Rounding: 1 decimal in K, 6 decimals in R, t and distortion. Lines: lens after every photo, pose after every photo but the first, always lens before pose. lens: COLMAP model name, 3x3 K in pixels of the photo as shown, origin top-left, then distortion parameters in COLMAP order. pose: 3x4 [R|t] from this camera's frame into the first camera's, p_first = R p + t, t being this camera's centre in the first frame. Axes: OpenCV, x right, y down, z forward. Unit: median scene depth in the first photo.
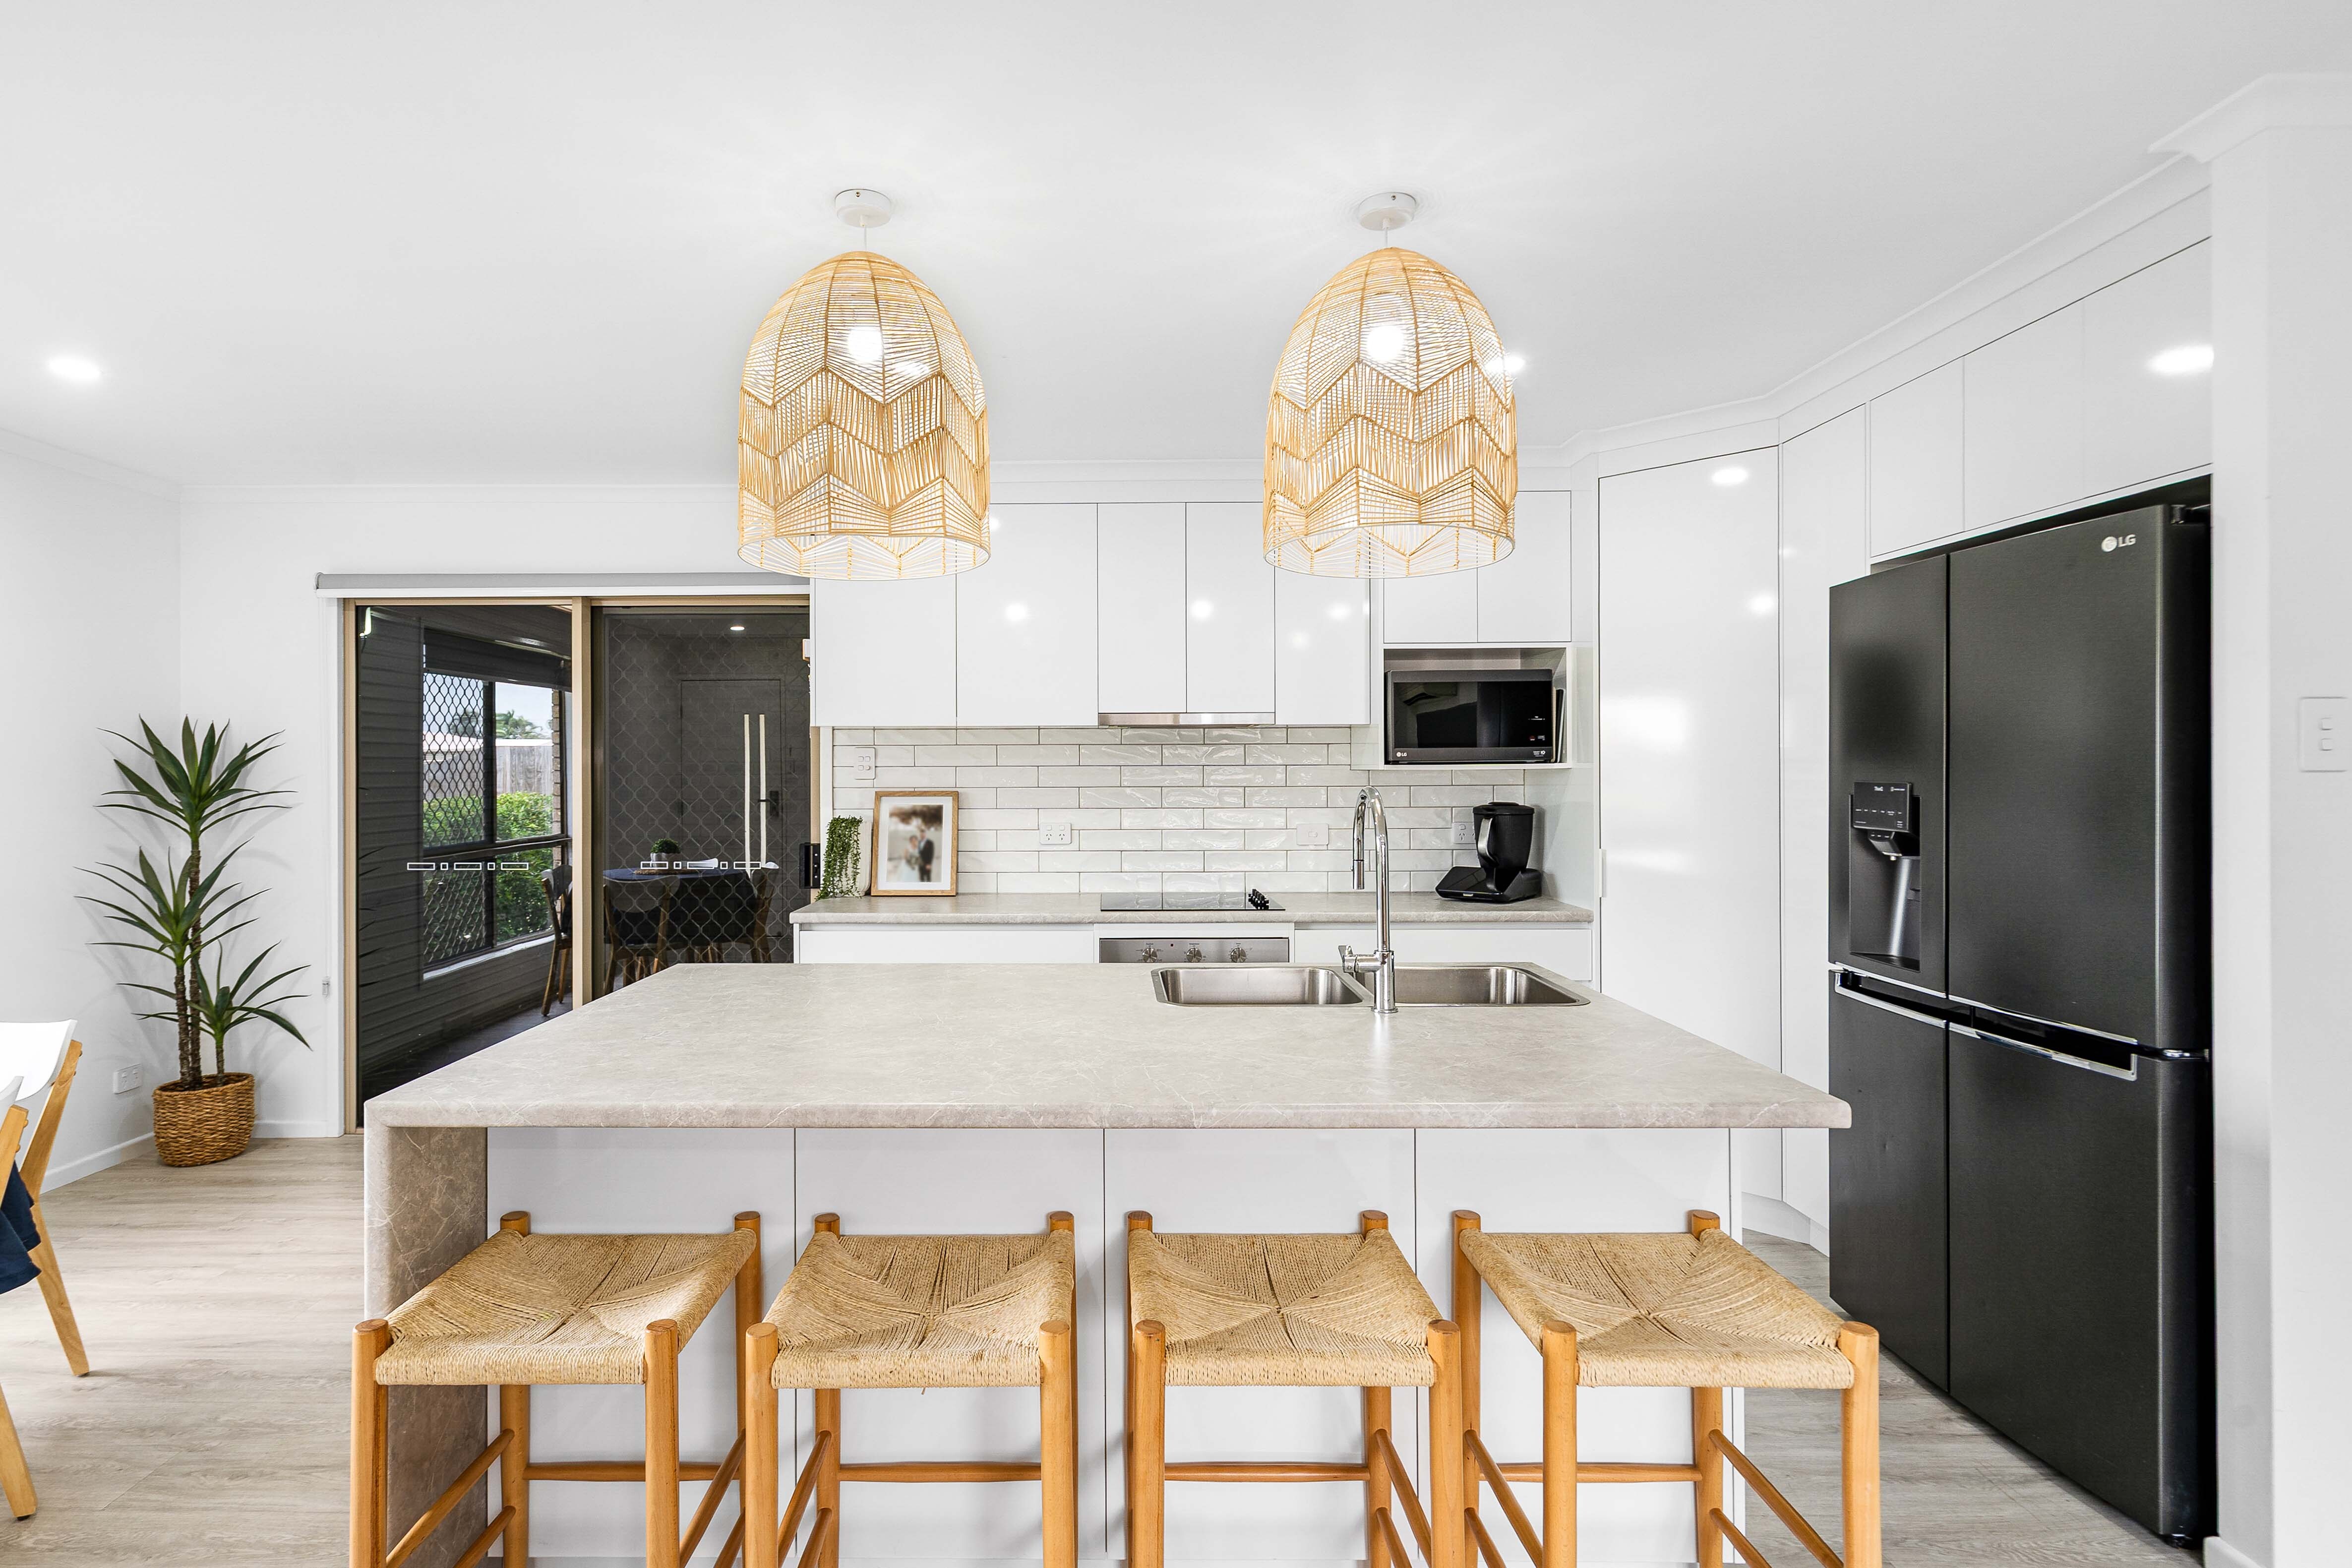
lens RADIAL K [[1176.8, 0, 1159.1], [0, 1176.8, 782.0], [0, 0, 1]] dist [0.000803, 0.000510]
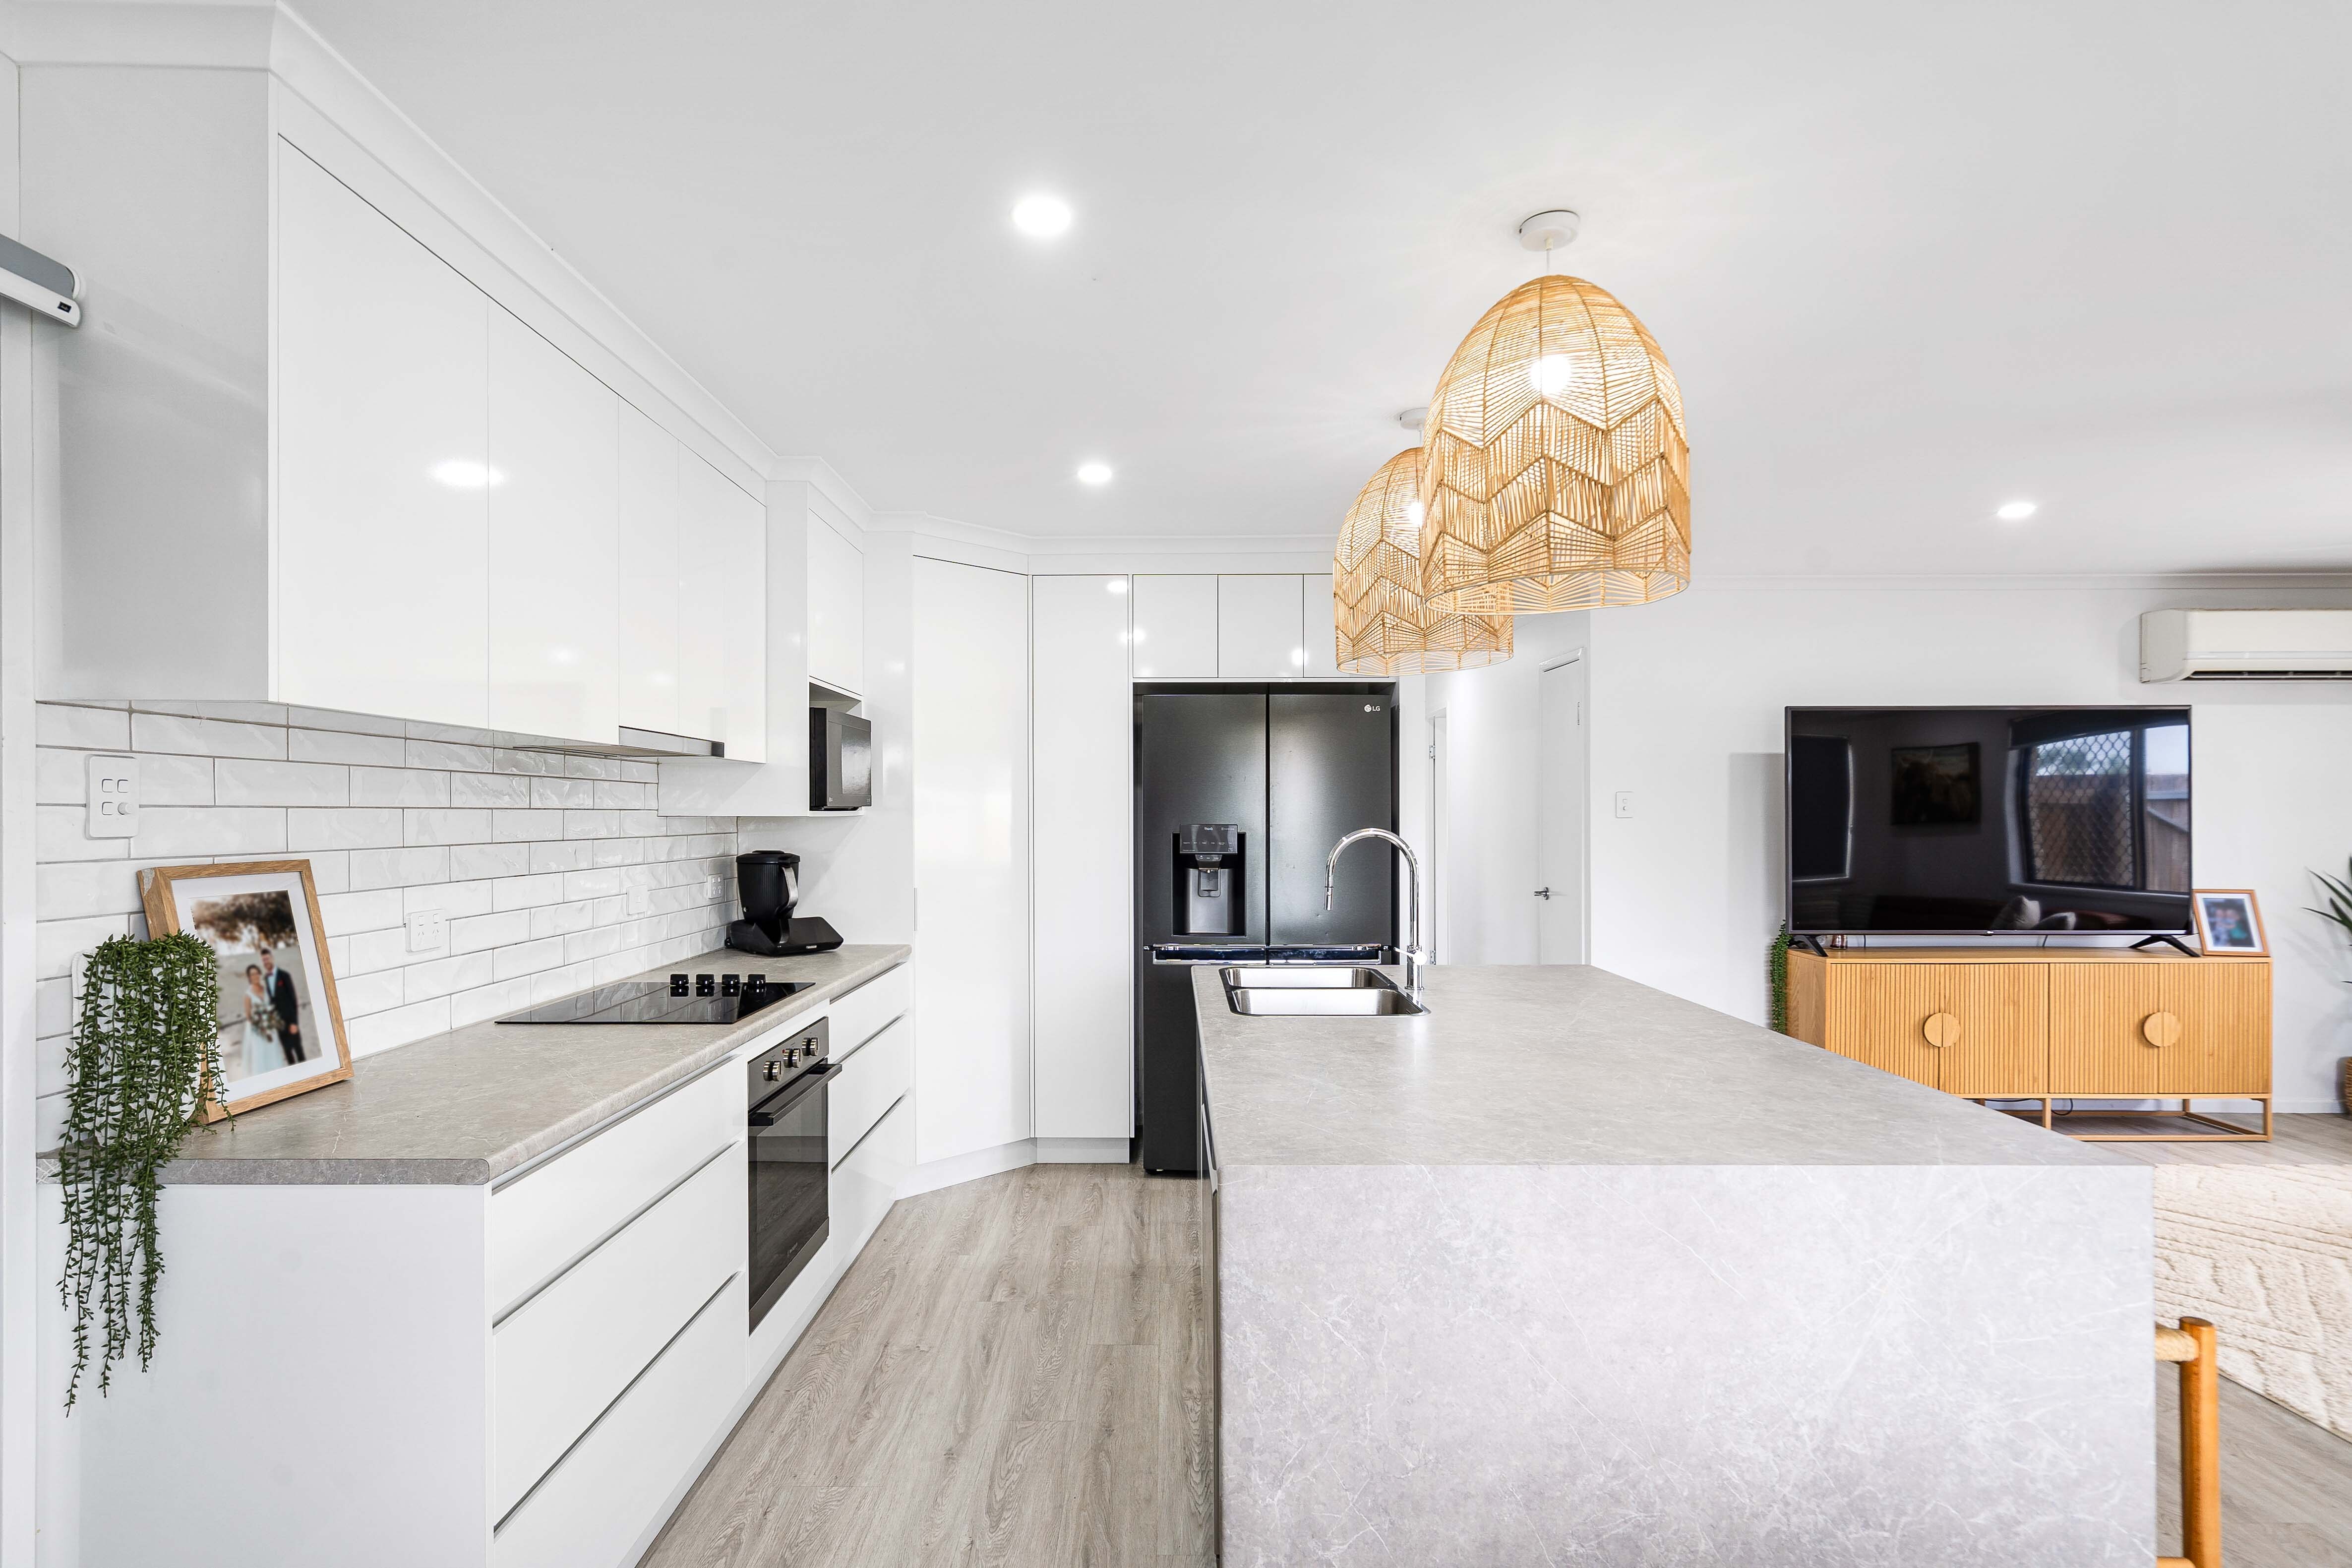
lens RADIAL K [[1176.8, 0, 1156.8], [0, 1176.8, 815.8], [0, 0, 1]] dist [0.000803, 0.000510]
pose [[0.003869, 0.001537, 0.999991, -0.645159], [0.014105, 0.999899, -0.001591, -0.004205], [-0.999893, 0.014111, 0.003847, 0.665650]]
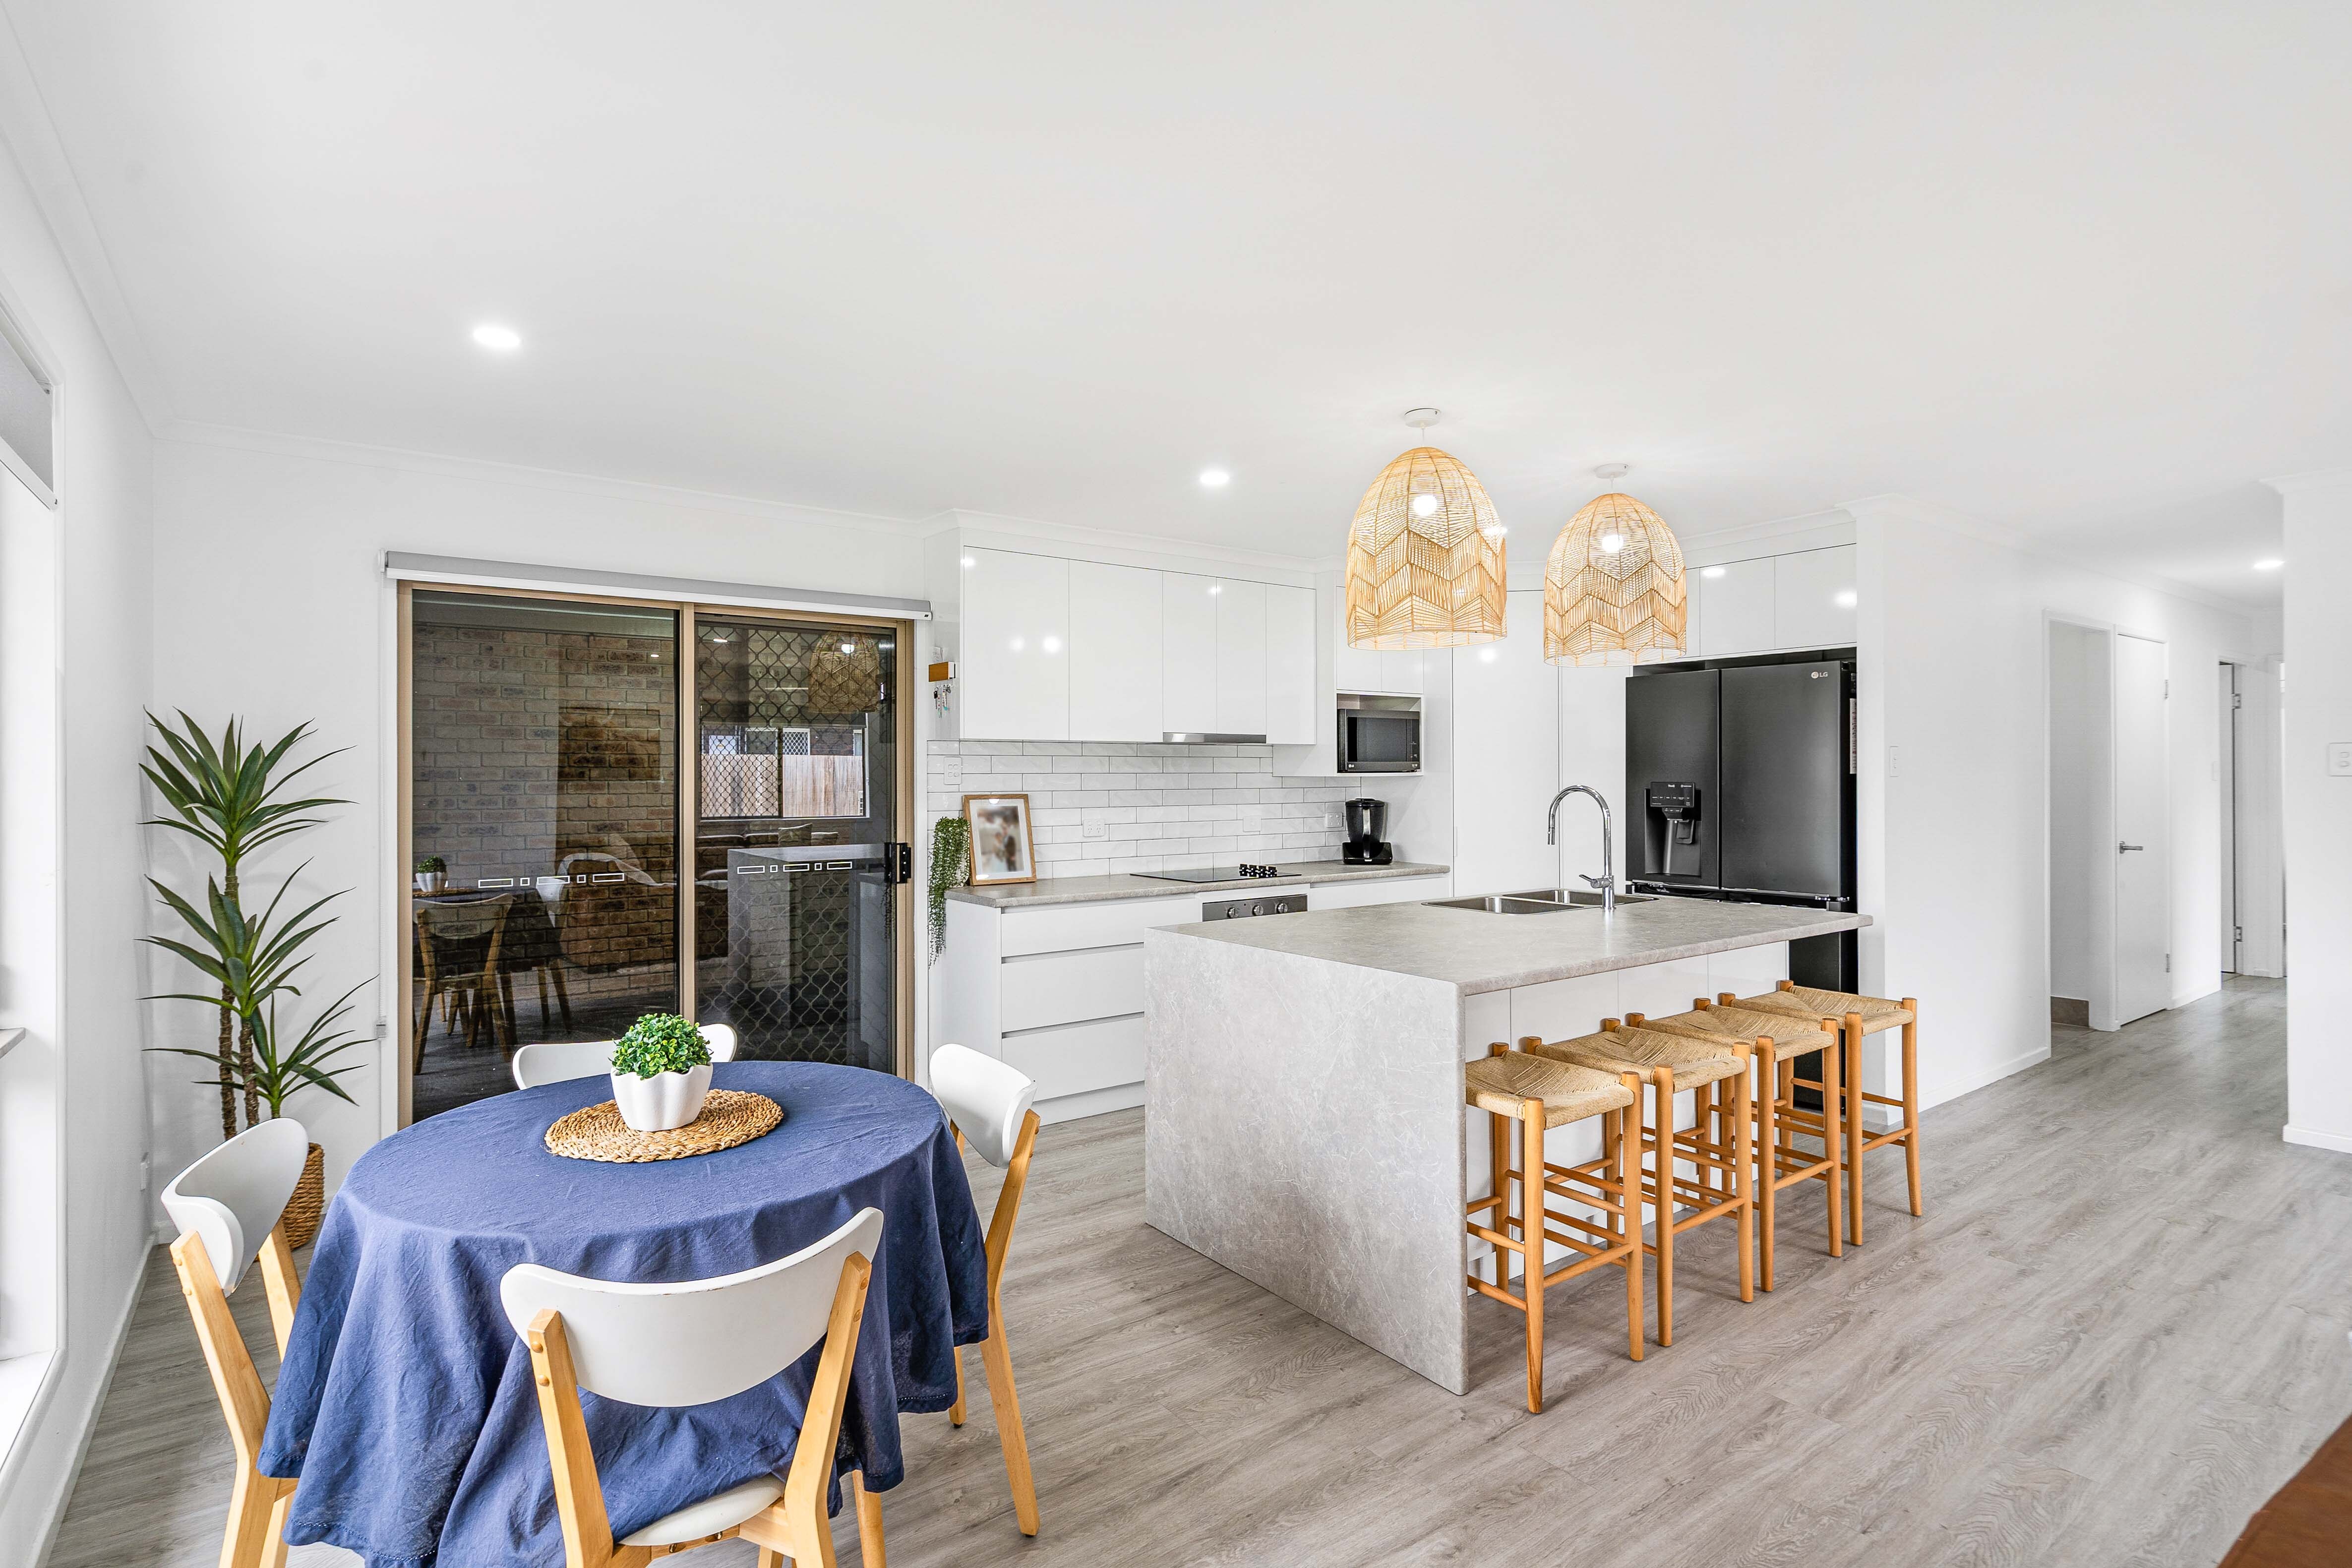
lens RADIAL K [[1176.8, 0, 1152.5], [0, 1176.8, 769.2], [0, 0, 1]] dist [0.000803, 0.000510]
pose [[0.809447, 0.003644, 0.587182, -0.773343], [0.007477, 0.999836, -0.016512, 0.003132], [-0.587146, 0.017756, 0.809287, -0.035590]]
